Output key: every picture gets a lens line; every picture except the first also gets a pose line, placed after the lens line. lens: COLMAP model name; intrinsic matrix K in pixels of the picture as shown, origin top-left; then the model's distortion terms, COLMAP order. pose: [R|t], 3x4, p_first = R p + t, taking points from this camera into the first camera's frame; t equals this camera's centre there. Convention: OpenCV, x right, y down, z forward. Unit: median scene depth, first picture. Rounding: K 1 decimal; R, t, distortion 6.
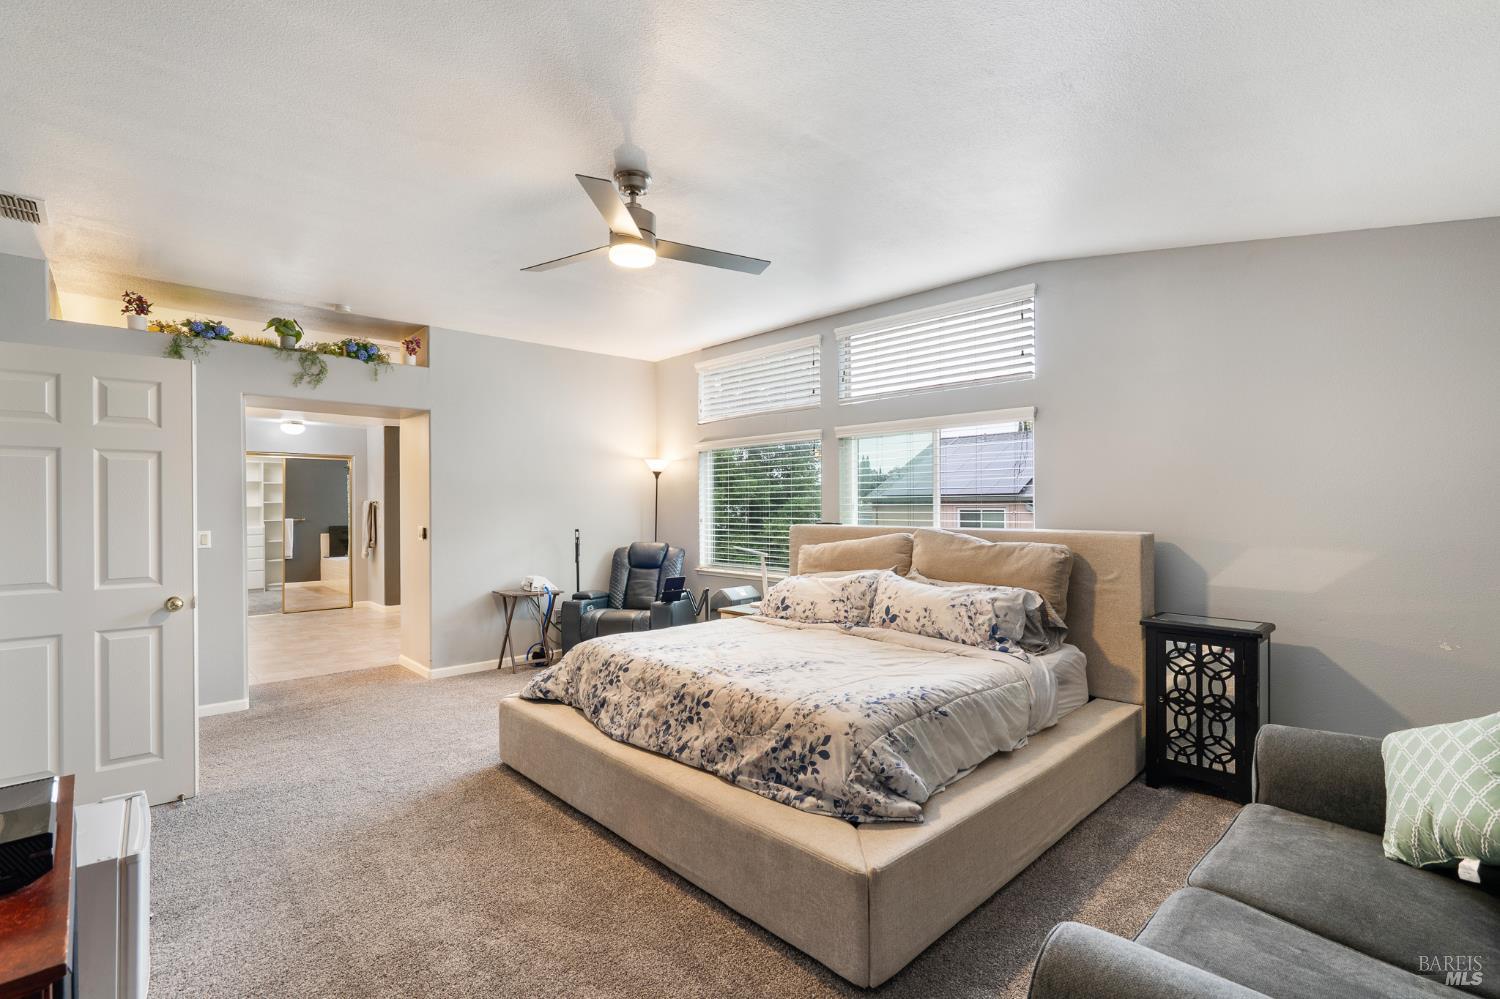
lens RADIAL K [[683.5, 0, 751.4], [0, 683.5, 503.9], [0, 0, 1]] dist [-0.008250, 0.004804]
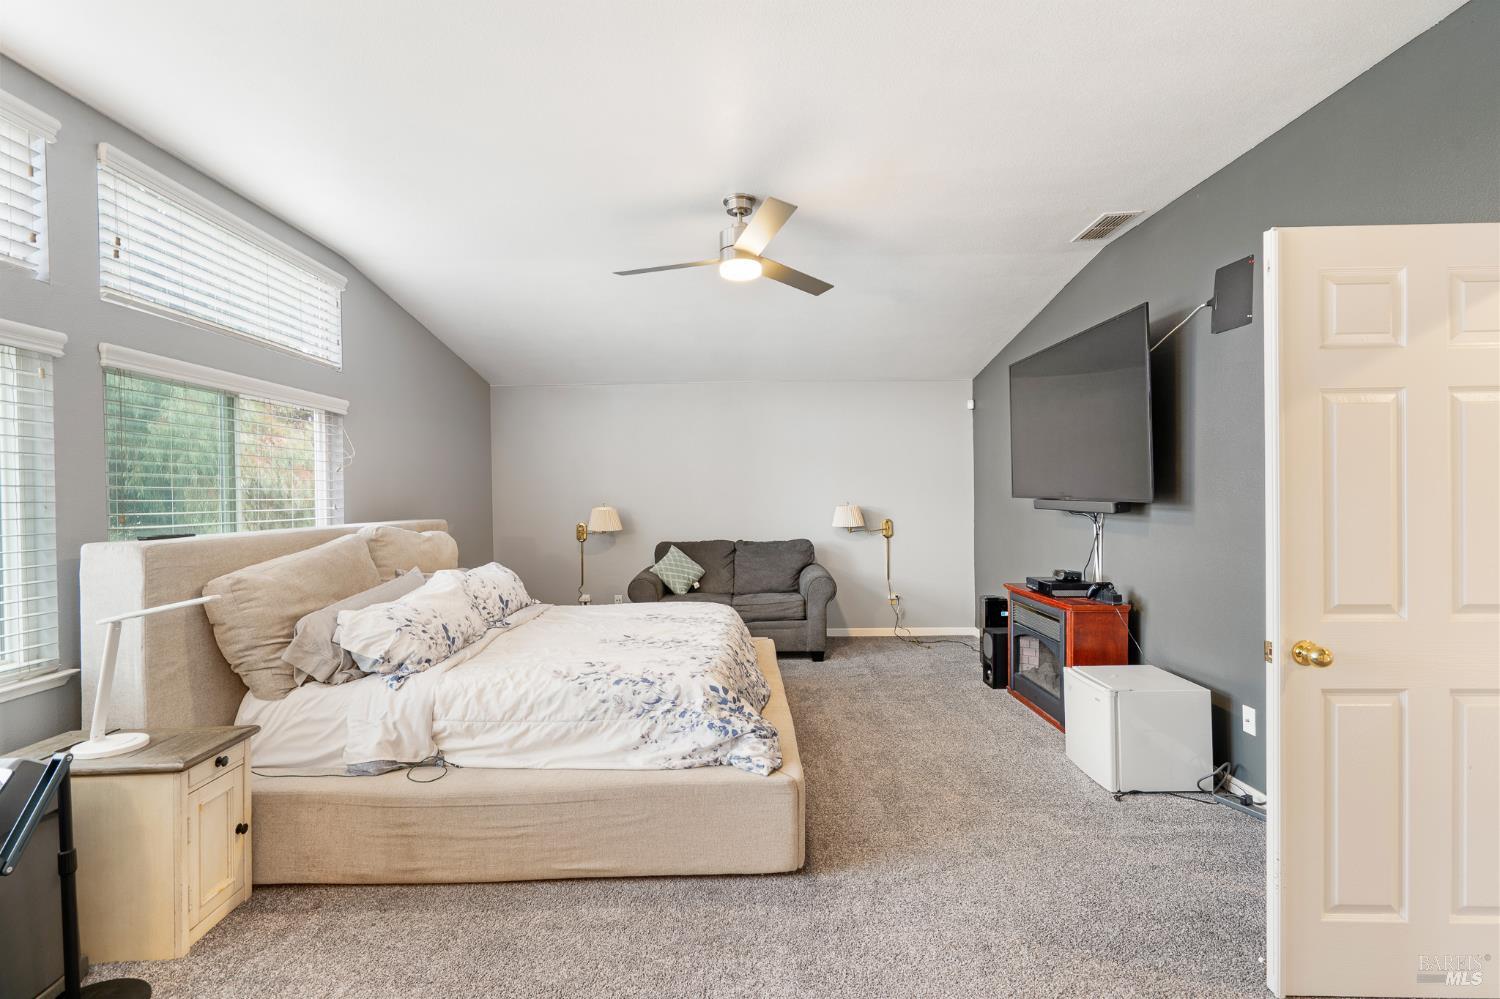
lens RADIAL K [[683.5, 0, 735.2], [0, 683.5, 500.2], [0, 0, 1]] dist [-0.008250, 0.004804]
pose [[-0.722502, 0.007728, 0.691326, -0.587919], [0.013153, 0.999910, 0.002569, 0.005151], [-0.691244, 0.010950, -0.722539, 1.138397]]
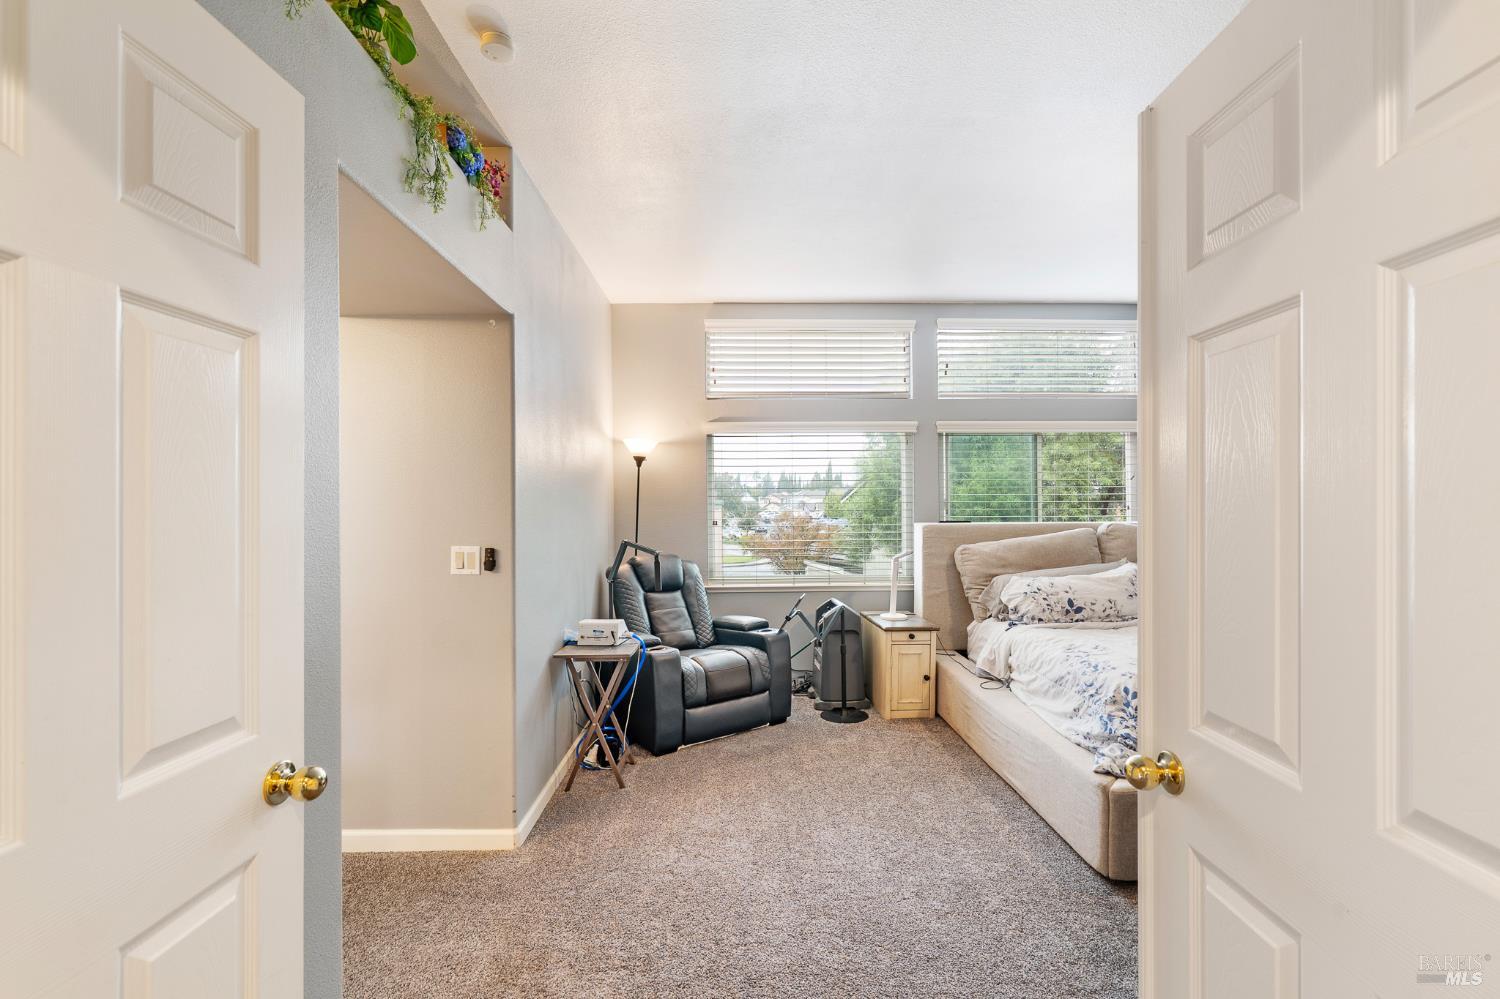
lens RADIAL K [[683.5, 0, 750.8], [0, 683.5, 500.6], [0, 0, 1]] dist [-0.008250, 0.004804]
pose [[0.677231, 0.002398, 0.735767, -0.826724], [0.000370, 0.999993, -0.003600, 0.002070], [-0.735771, 0.002710, 0.677225, 0.591147]]
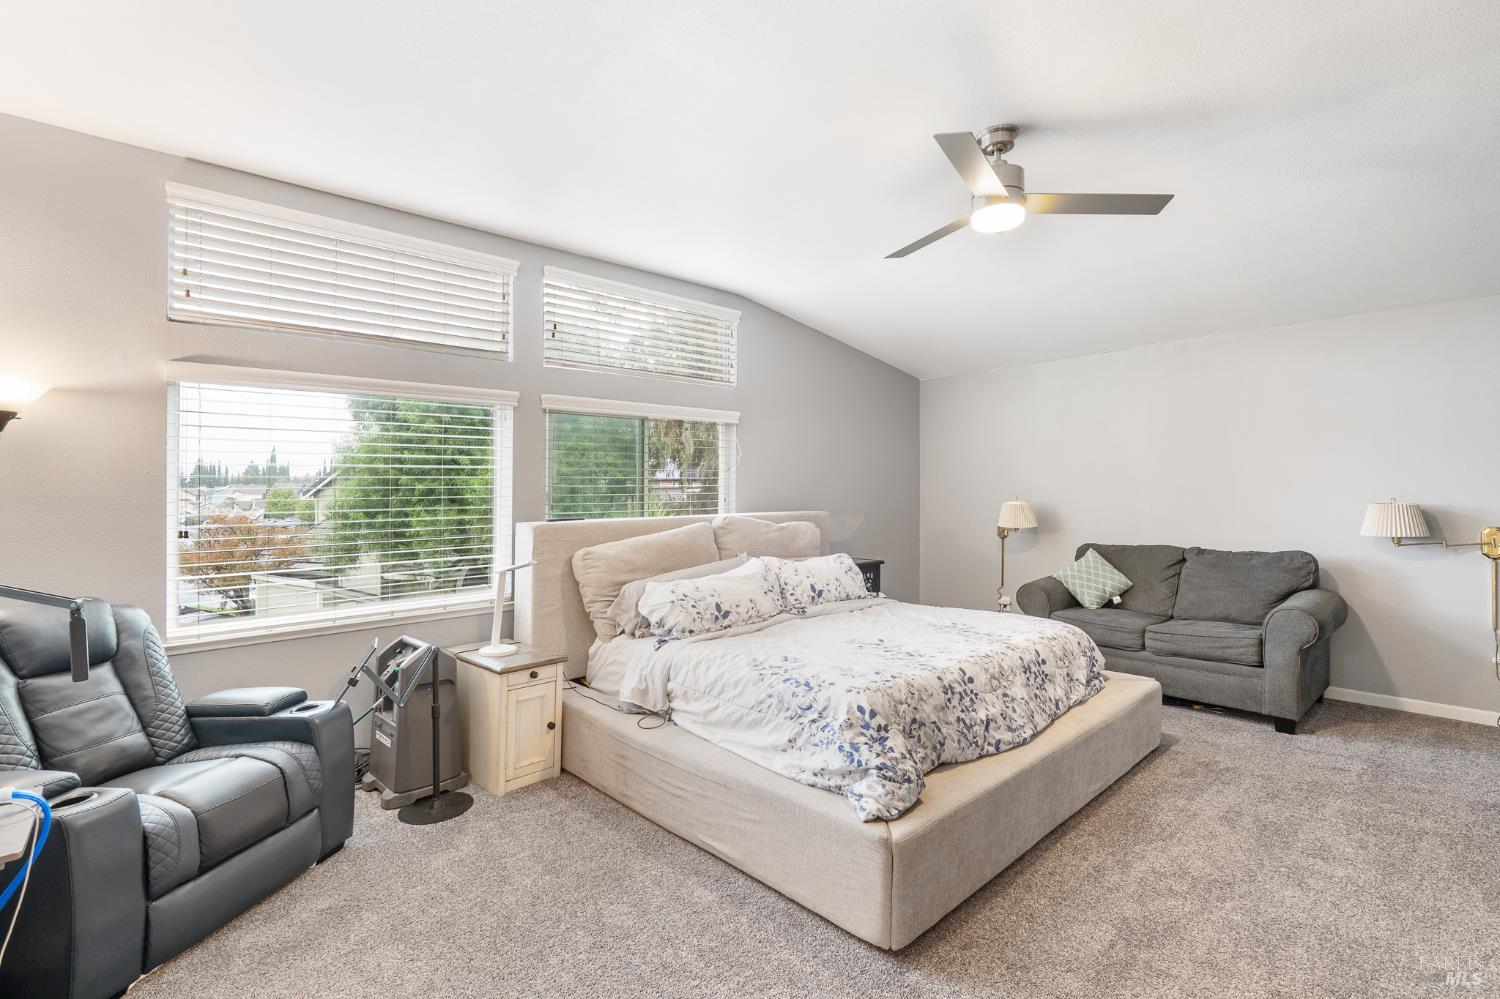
lens RADIAL K [[683.5, 0, 729.2], [0, 683.5, 480.6], [0, 0, 1]] dist [-0.008250, 0.004804]
pose [[0.027531, 0.021034, 0.999400, -0.692103], [0.010916, 0.999713, -0.021342, 0.002656], [-0.999561, 0.011497, 0.027293, 0.831663]]
